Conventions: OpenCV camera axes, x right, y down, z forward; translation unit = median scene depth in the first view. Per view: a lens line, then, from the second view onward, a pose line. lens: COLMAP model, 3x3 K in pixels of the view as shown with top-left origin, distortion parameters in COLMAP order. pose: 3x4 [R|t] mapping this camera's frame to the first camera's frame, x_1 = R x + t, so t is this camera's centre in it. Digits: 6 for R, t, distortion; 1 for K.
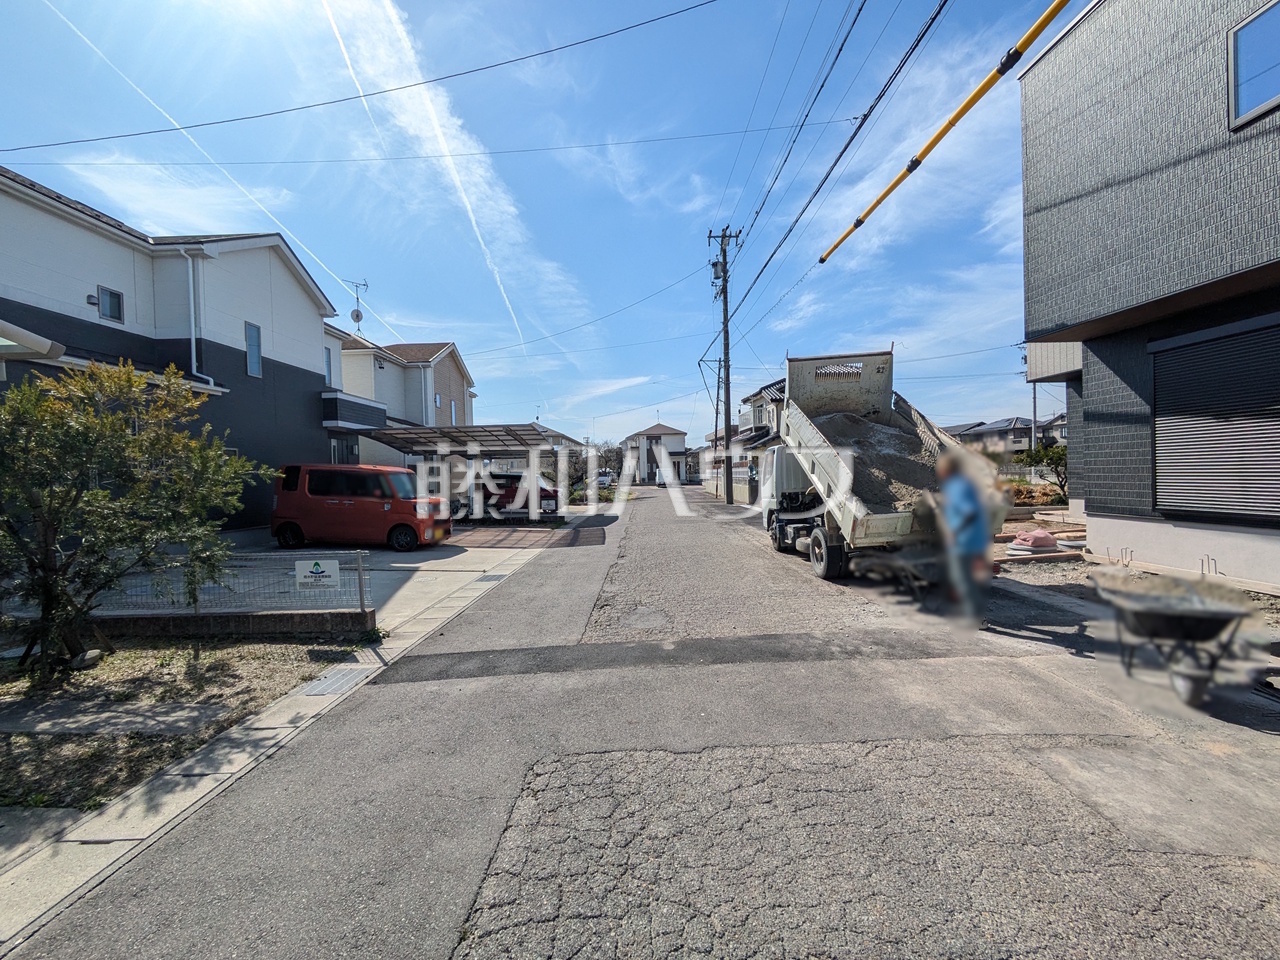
lens RADIAL K [[506.6, 0, 644.8], [0, 506.6, 477.0], [0, 0, 1]] dist [0.004352, -0.000394]
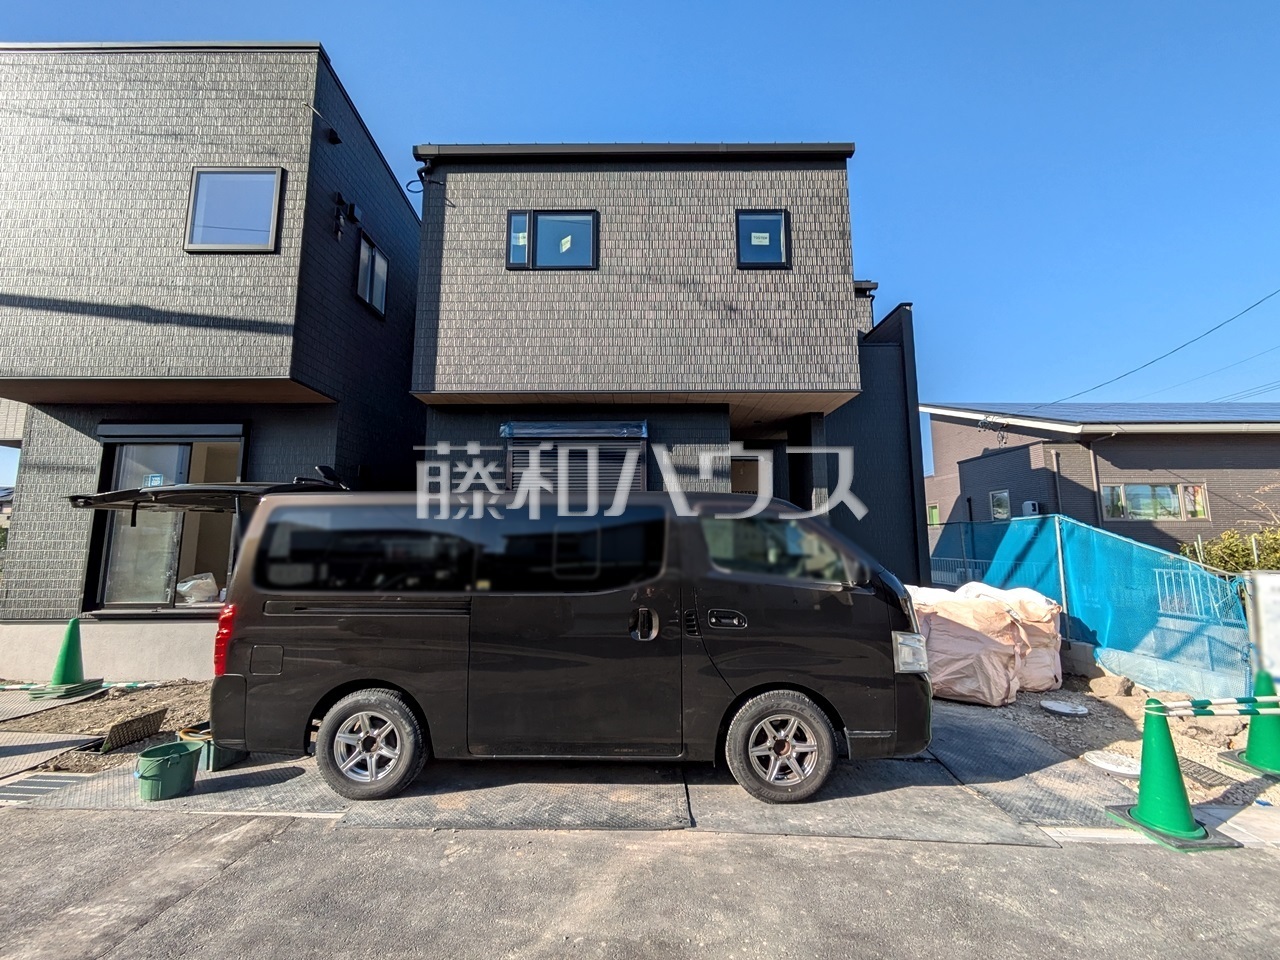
lens RADIAL K [[506.6, 0, 638.4], [0, 506.6, 478.3], [0, 0, 1]] dist [0.004352, -0.000394]
pose [[0.057887, 0.151161, 0.986813, 0.125768], [0.010363, 0.988326, -0.152001, -0.015219], [-0.998269, 0.019025, 0.055644, -0.009551]]
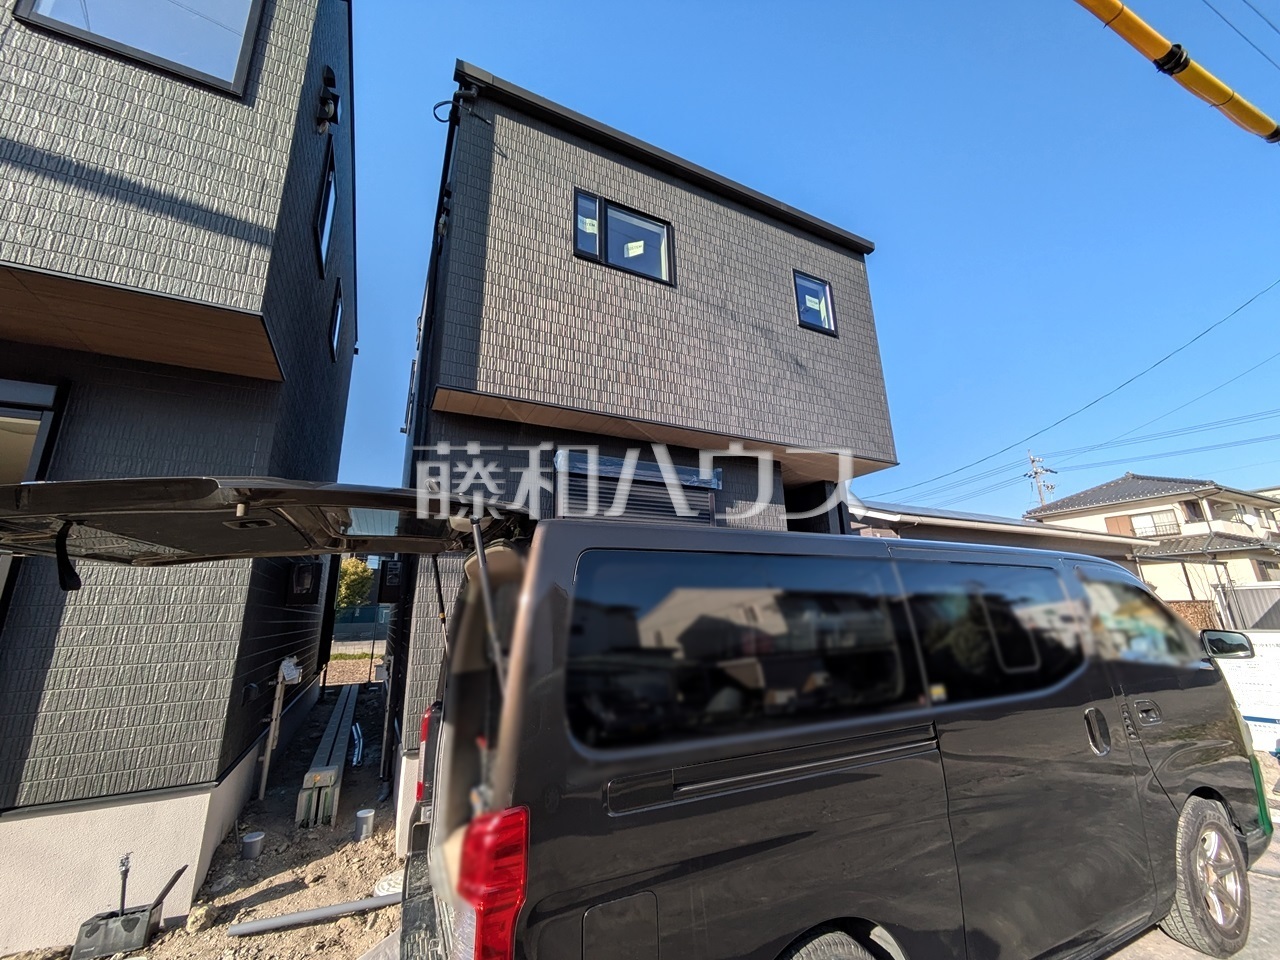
lens RADIAL K [[506.6, 0, 639.5], [0, 506.6, 481.6], [0, 0, 1]] dist [0.004352, -0.000394]
pose [[-0.400082, 0.262088, 0.878205, 0.329916], [0.037586, 0.962124, -0.270010, -0.029679], [-0.915708, -0.075018, -0.394780, 0.346022]]
